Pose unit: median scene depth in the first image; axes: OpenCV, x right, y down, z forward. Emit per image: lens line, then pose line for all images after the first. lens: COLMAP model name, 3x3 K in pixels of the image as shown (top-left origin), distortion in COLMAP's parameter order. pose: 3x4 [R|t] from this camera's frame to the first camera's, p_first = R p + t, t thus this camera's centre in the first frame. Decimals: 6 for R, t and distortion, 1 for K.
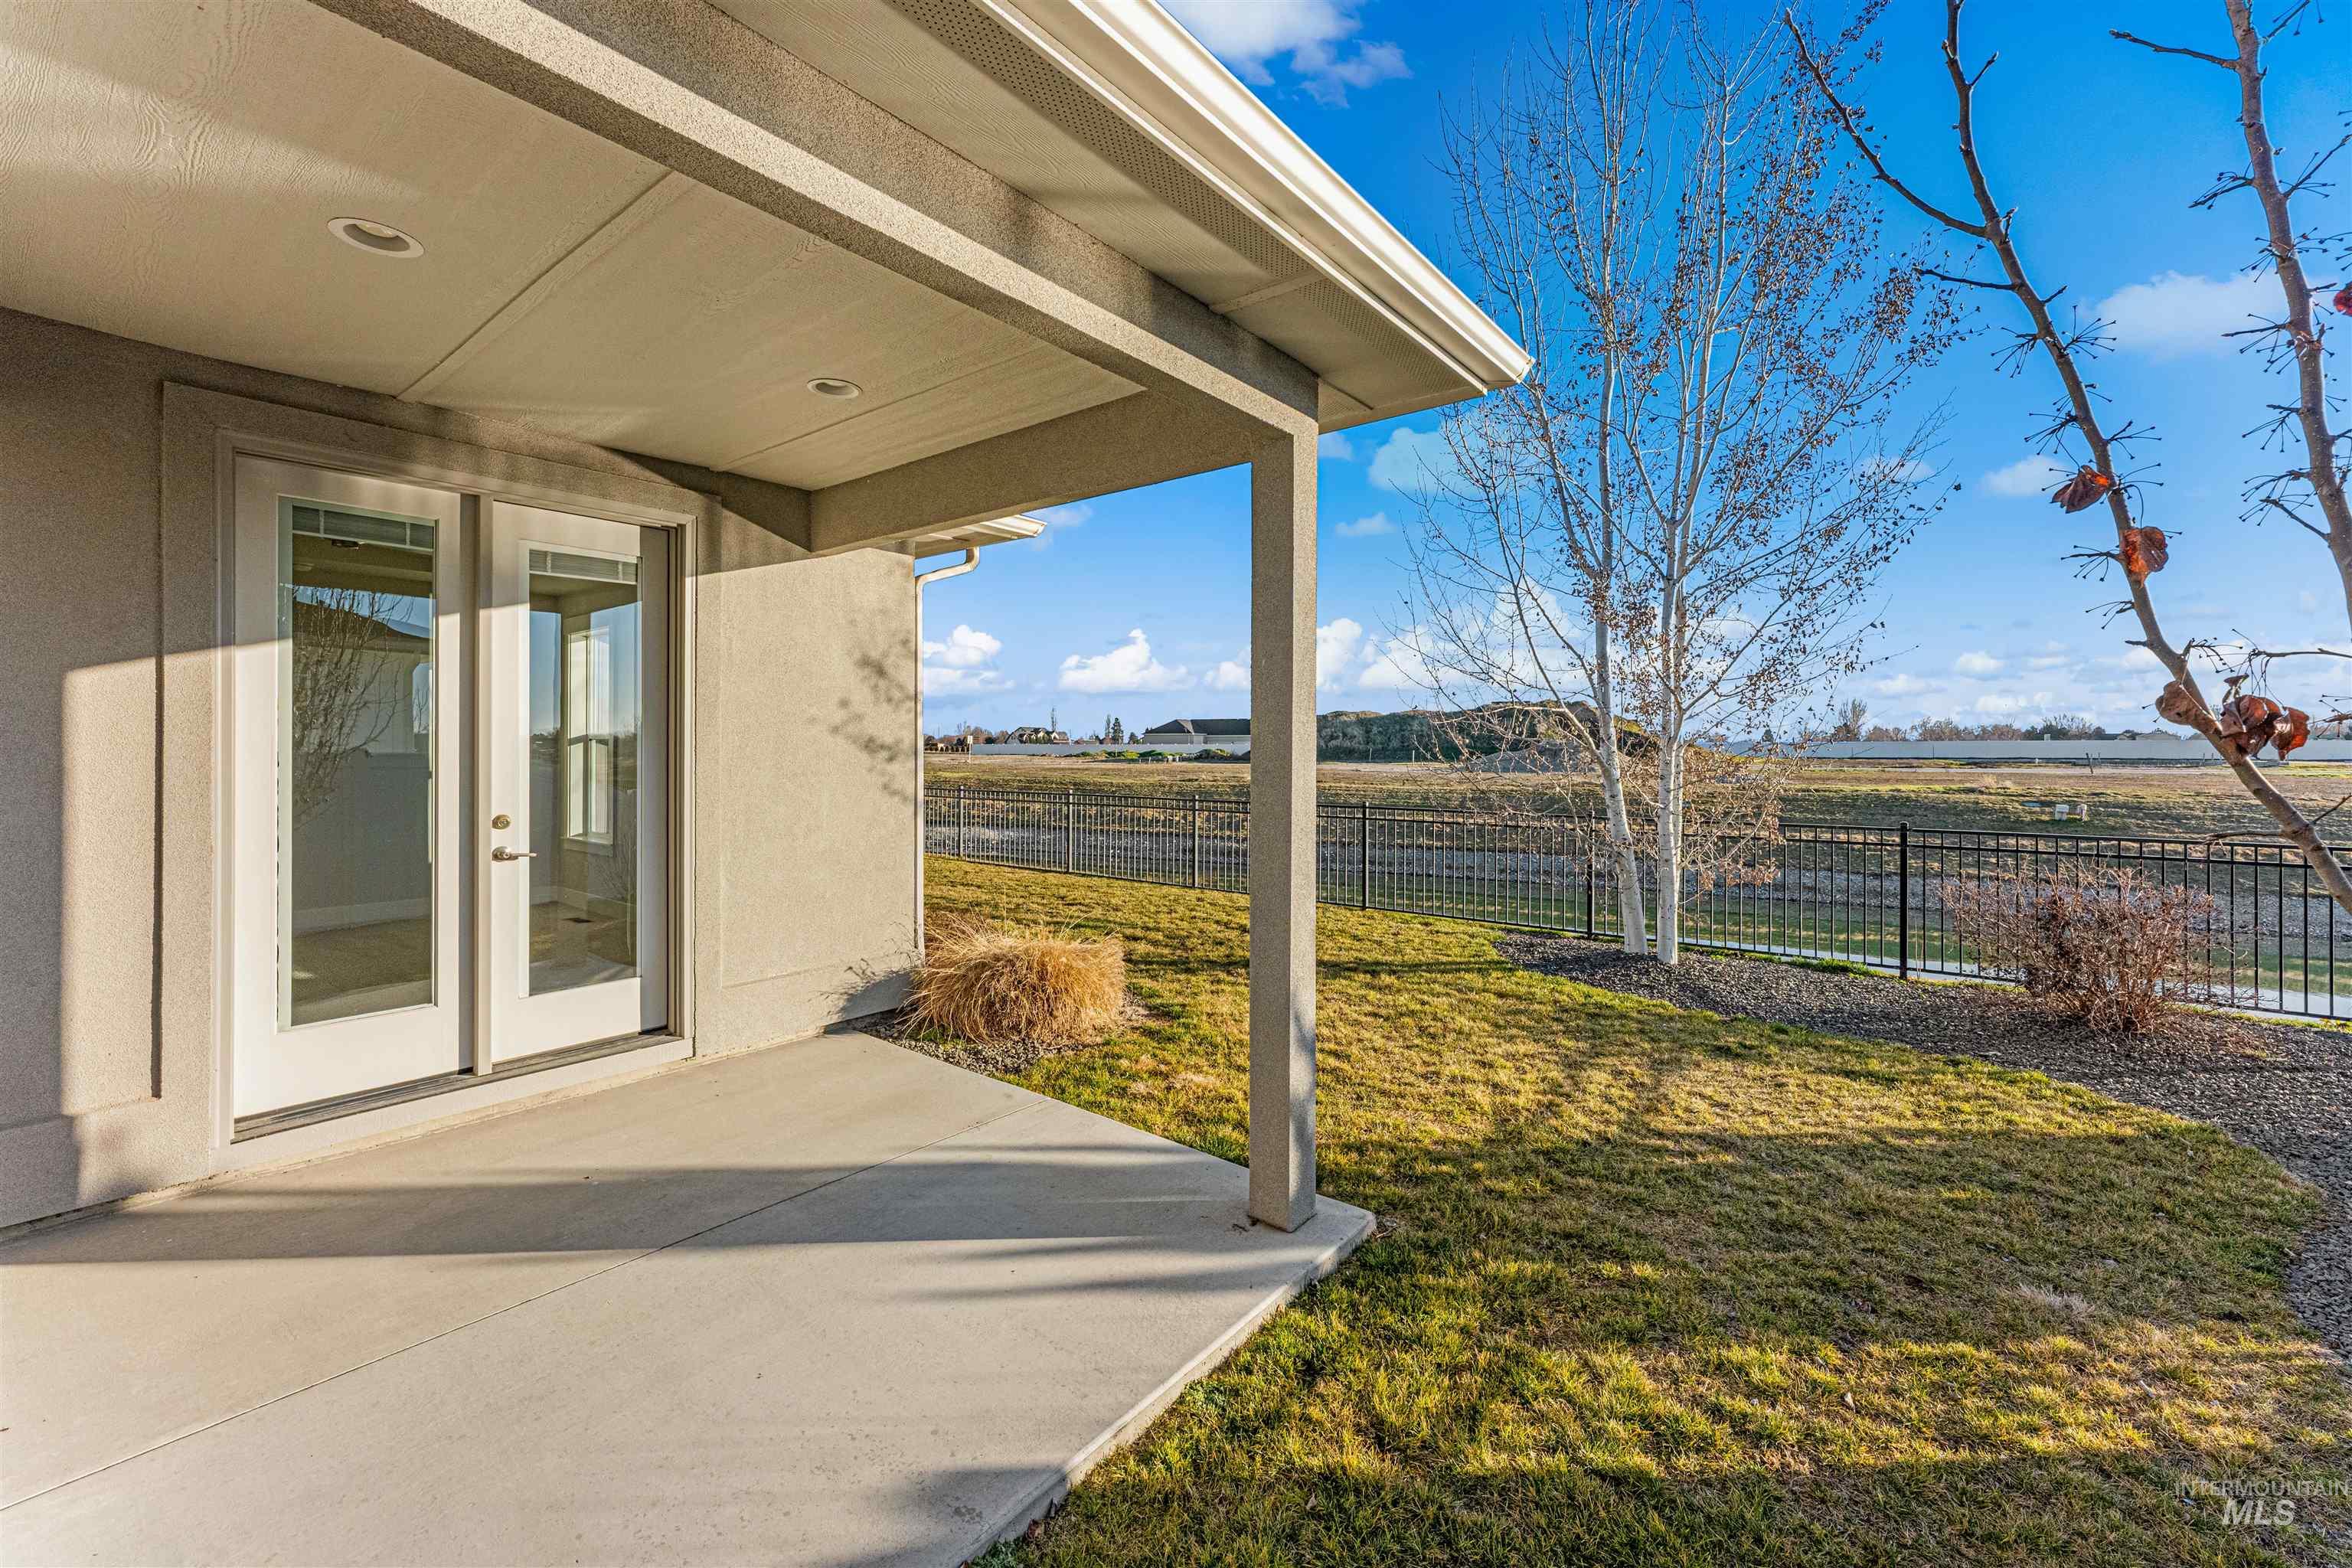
lens RADIAL K [[953.2, 0, 1177.2], [0, 953.2, 736.8], [0, 0, 1]] dist [-0.000521, -0.000212]
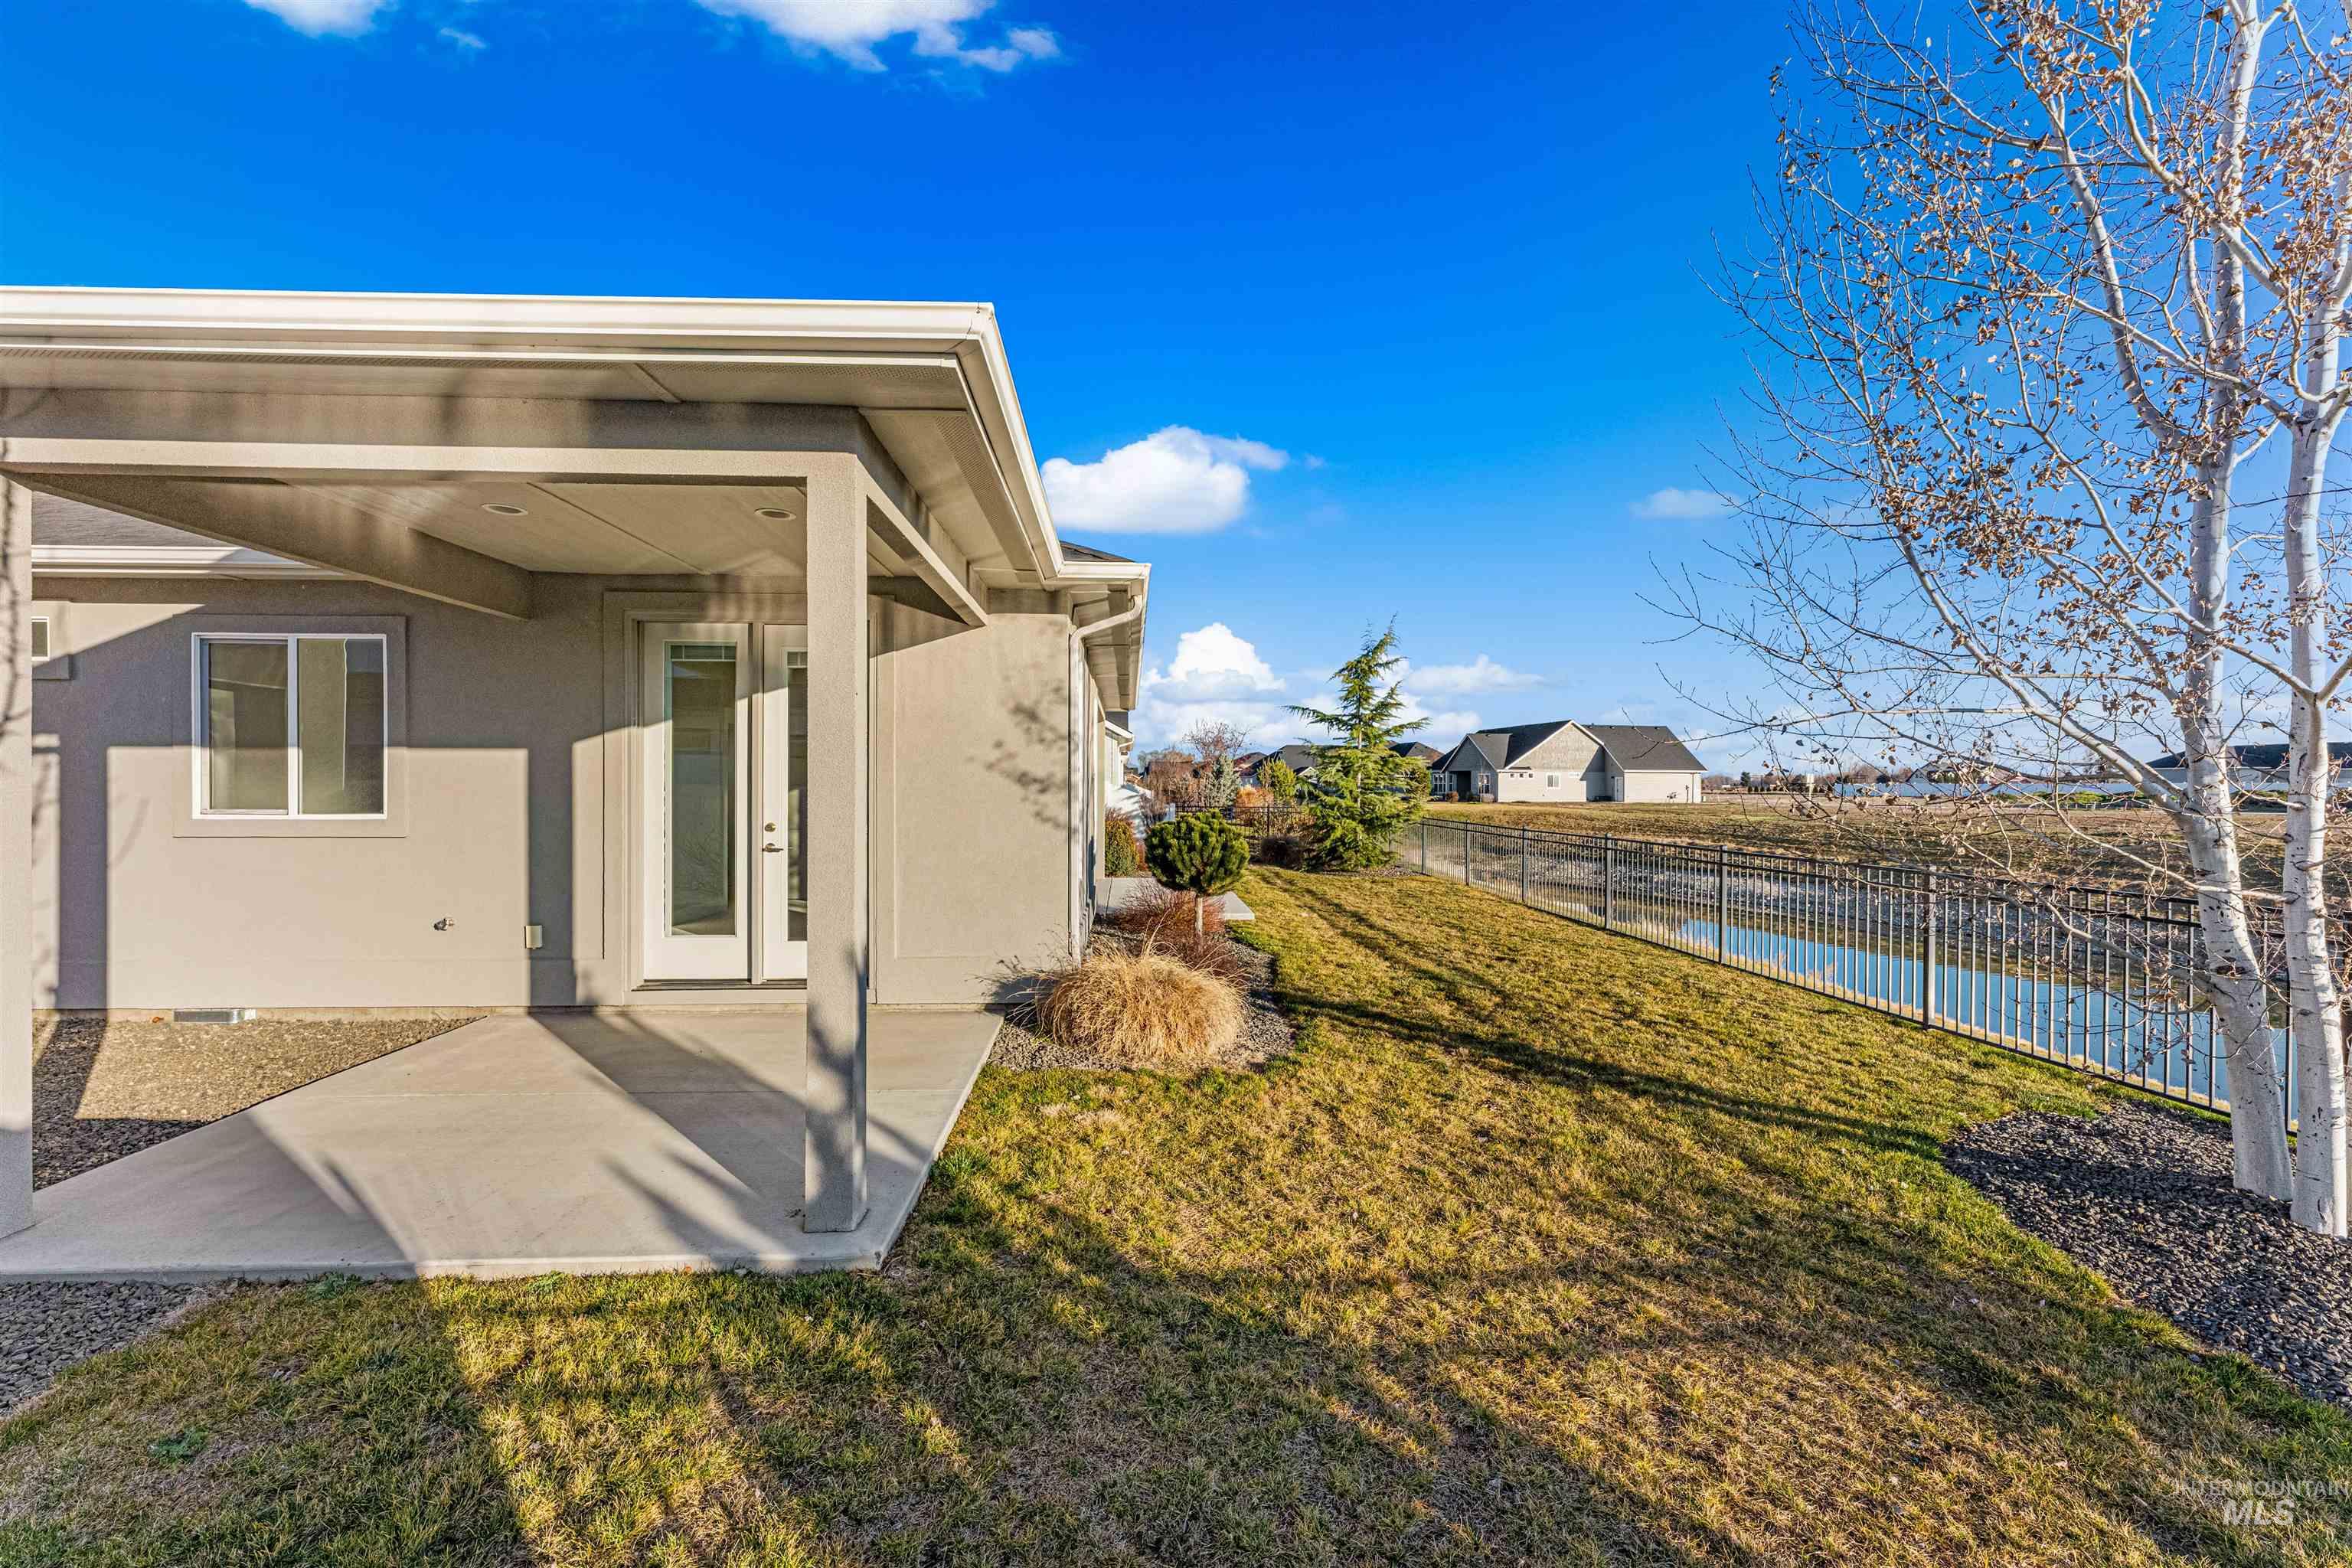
lens RADIAL K [[937.0, 0, 1177.0], [0, 937.0, 778.7], [0, 0, 1]] dist [-0.000911, -0.000469]
pose [[0.659219, -0.005889, -0.751928, 0.815111], [0.006082, 0.999978, -0.002499, 0.014972], [0.751926, -0.002926, 0.659241, 0.435528]]
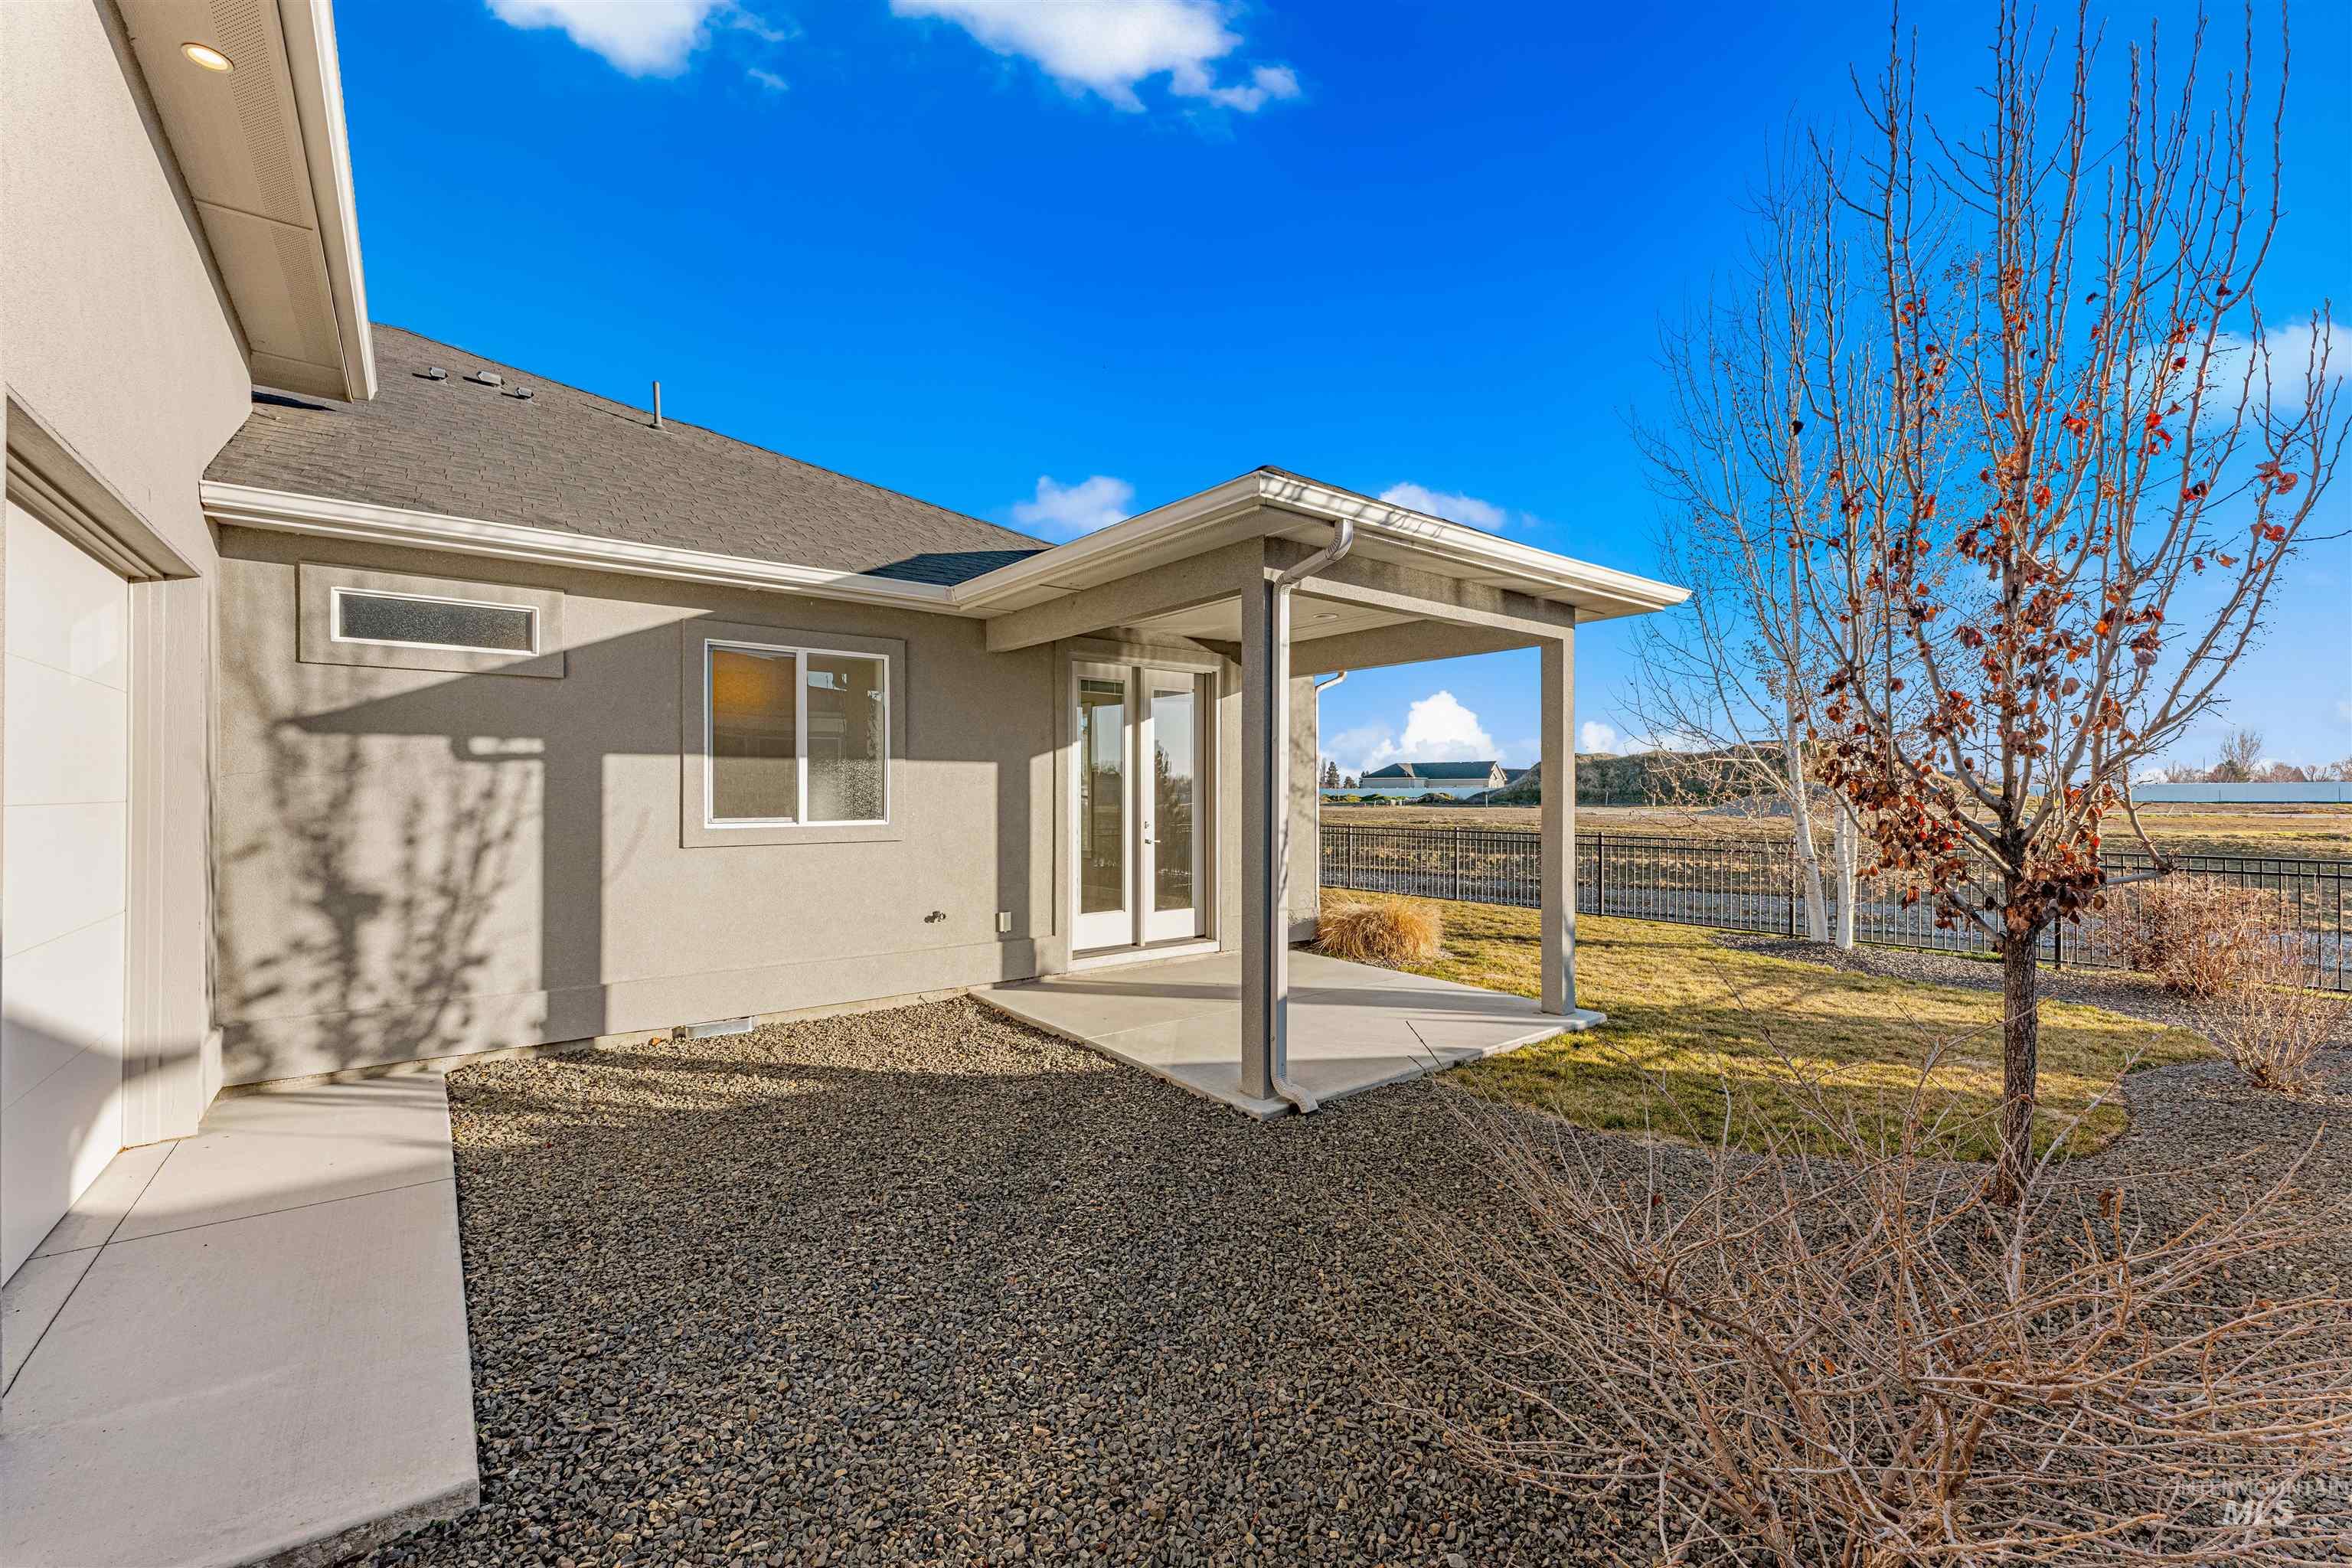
lens RADIAL K [[937.0, 0, 1177.0], [0, 937.0, 778.7], [0, 0, 1]] dist [-0.000911, -0.000469]
pose [[0.973663, -0.005126, -0.227934, -0.167246], [0.004493, 0.999984, -0.003295, -0.002672], [0.227948, 0.002184, 0.973671, -0.853347]]
